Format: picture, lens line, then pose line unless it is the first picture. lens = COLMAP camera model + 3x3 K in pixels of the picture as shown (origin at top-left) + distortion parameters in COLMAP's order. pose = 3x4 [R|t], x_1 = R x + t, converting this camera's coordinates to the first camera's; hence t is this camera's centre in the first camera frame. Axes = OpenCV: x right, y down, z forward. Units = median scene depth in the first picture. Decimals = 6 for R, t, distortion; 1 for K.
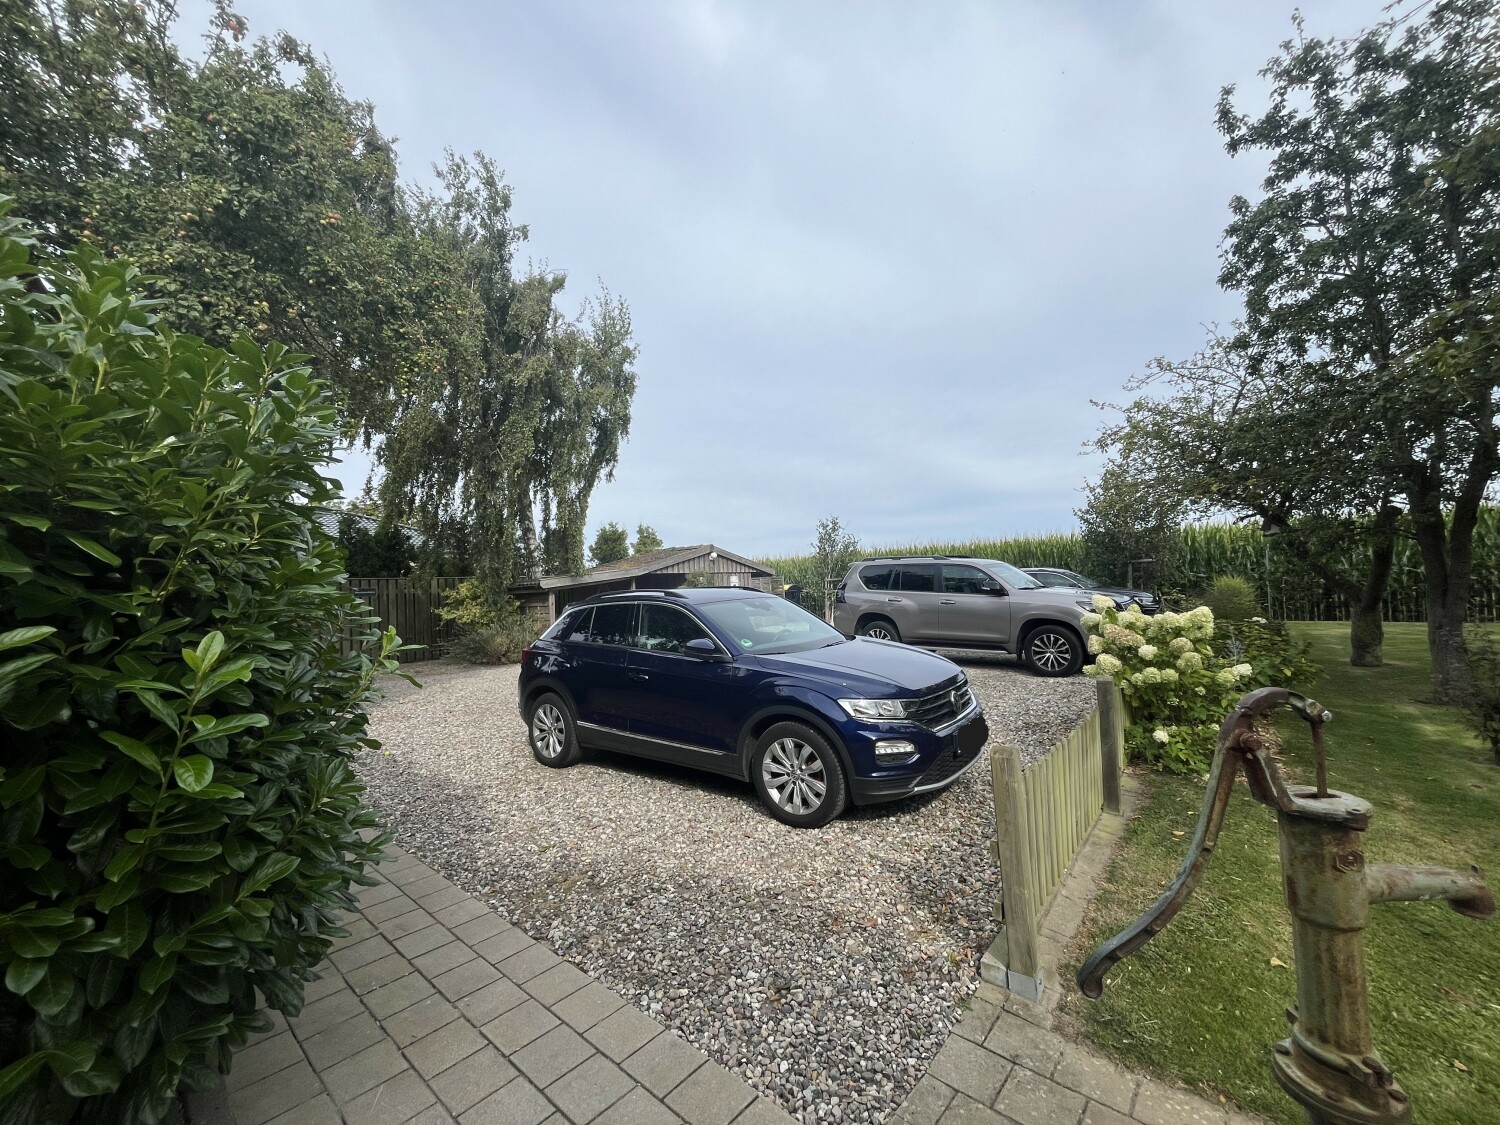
lens RADIAL K [[600.3, 0, 753.3], [0, 600.3, 566.9], [0, 0, 1]] dist [-0.009125, -0.000205]
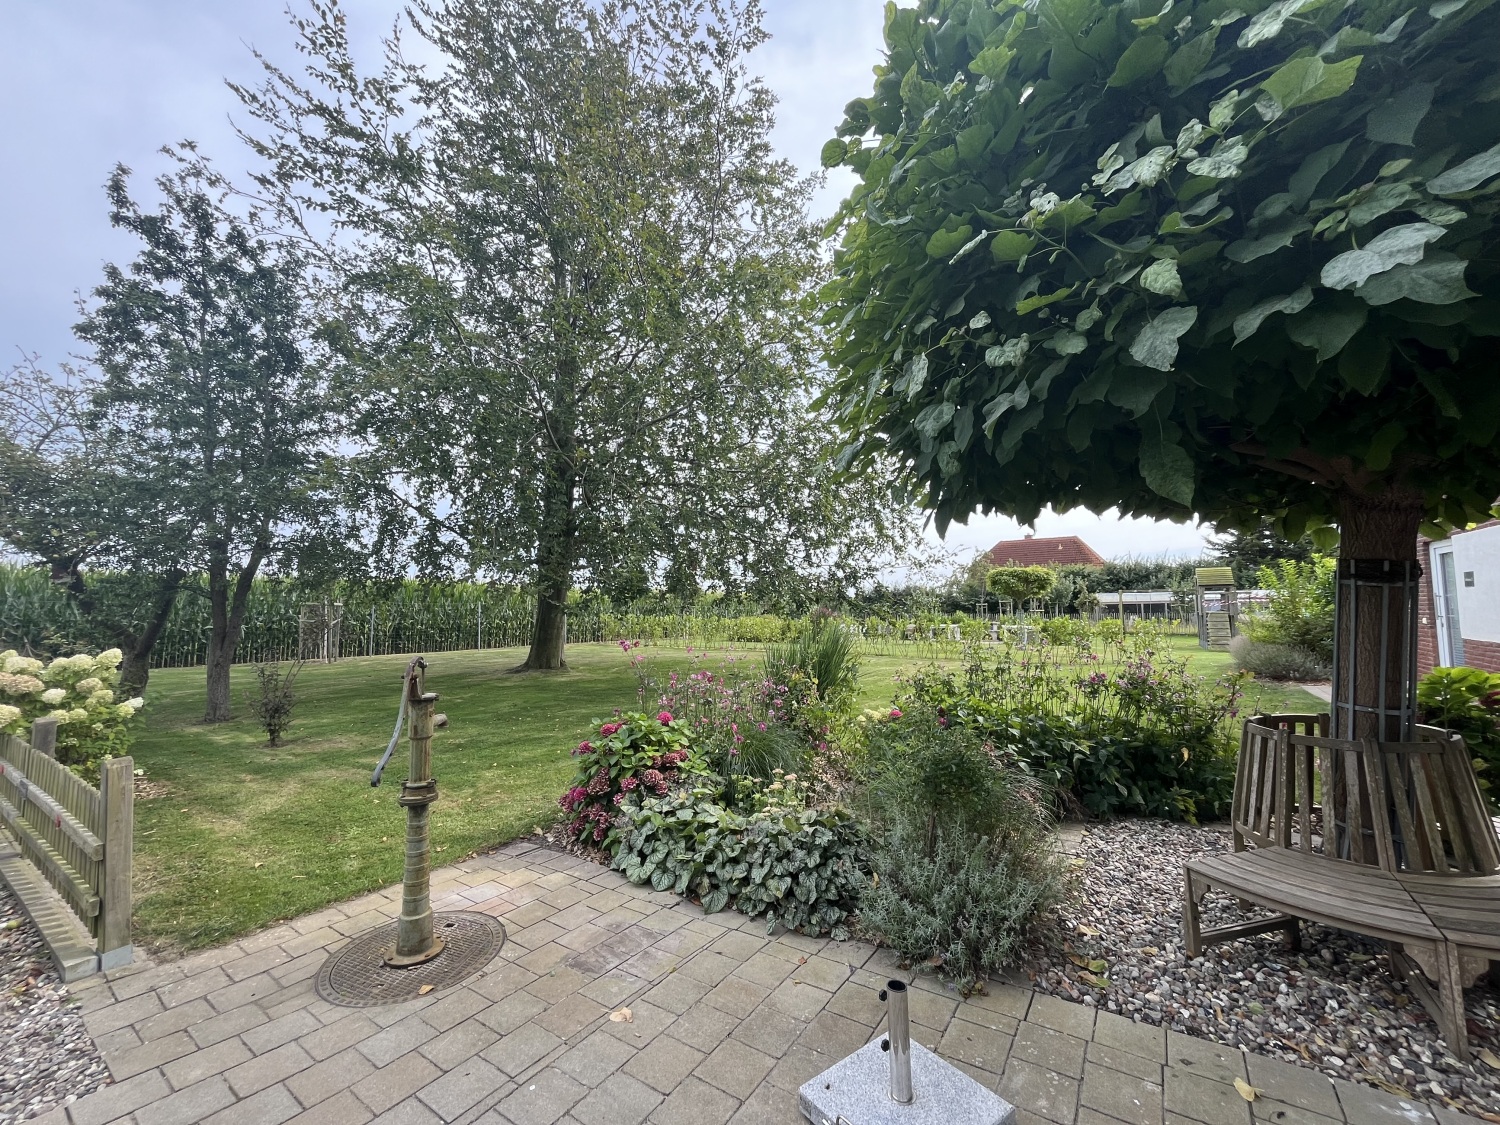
lens RADIAL K [[600.3, 0, 753.8], [0, 600.3, 562.7], [0, 0, 1]] dist [-0.009125, -0.000205]
pose [[-0.124899, 0.117810, 0.985150, -0.324458], [-0.024358, 0.992262, -0.121749, 0.007553], [-0.991870, -0.039203, -0.121063, -0.033019]]
